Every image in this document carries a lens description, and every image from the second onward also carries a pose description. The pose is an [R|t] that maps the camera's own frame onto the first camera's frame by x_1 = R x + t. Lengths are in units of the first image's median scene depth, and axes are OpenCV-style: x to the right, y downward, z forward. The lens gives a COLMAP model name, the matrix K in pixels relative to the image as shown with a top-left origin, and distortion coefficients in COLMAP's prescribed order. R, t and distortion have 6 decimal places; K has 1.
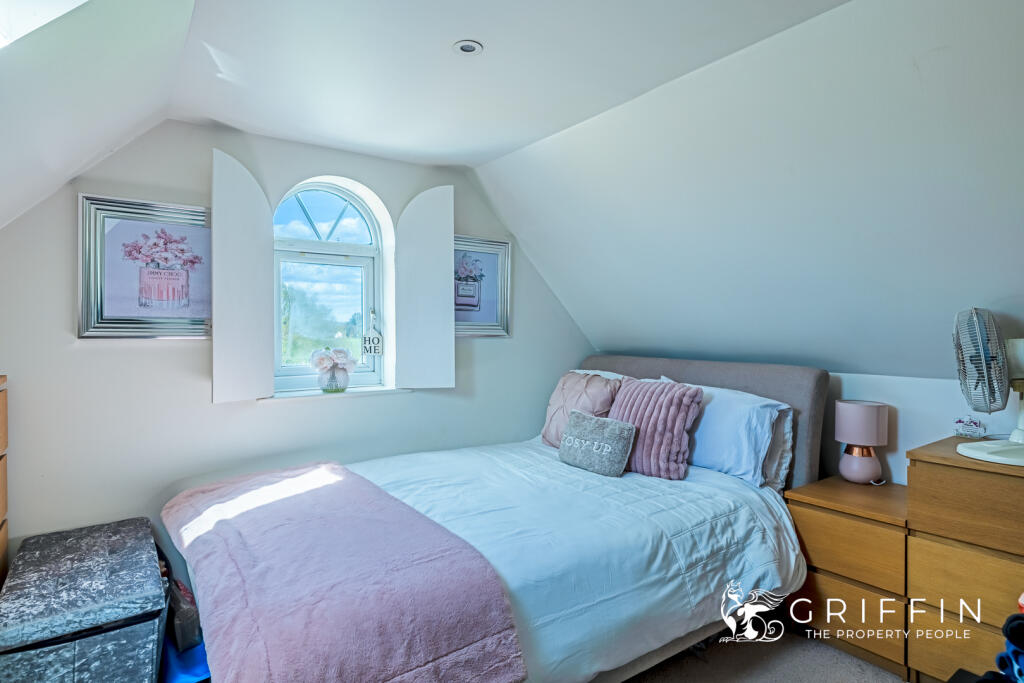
lens RADIAL K [[568.6, 0, 512.5], [0, 568.6, 339.2], [0, 0, 1]] dist [0.000597, 0.001310]
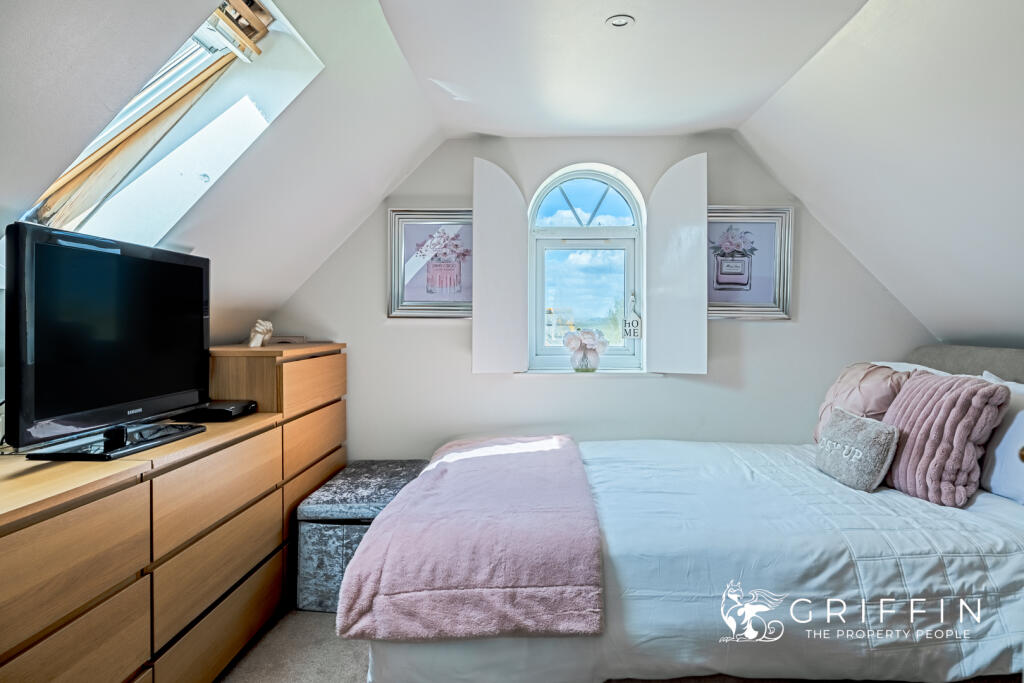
lens RADIAL K [[650.3, 0, 513.0], [0, 650.3, 338.4], [0, 0, 1]] dist [0.001074, 0.001928]
pose [[0.791757, 0.013427, -0.610689, 0.351816], [-0.011332, 0.999909, 0.007294, 0.028714], [0.610732, 0.001145, 0.791837, -0.020349]]
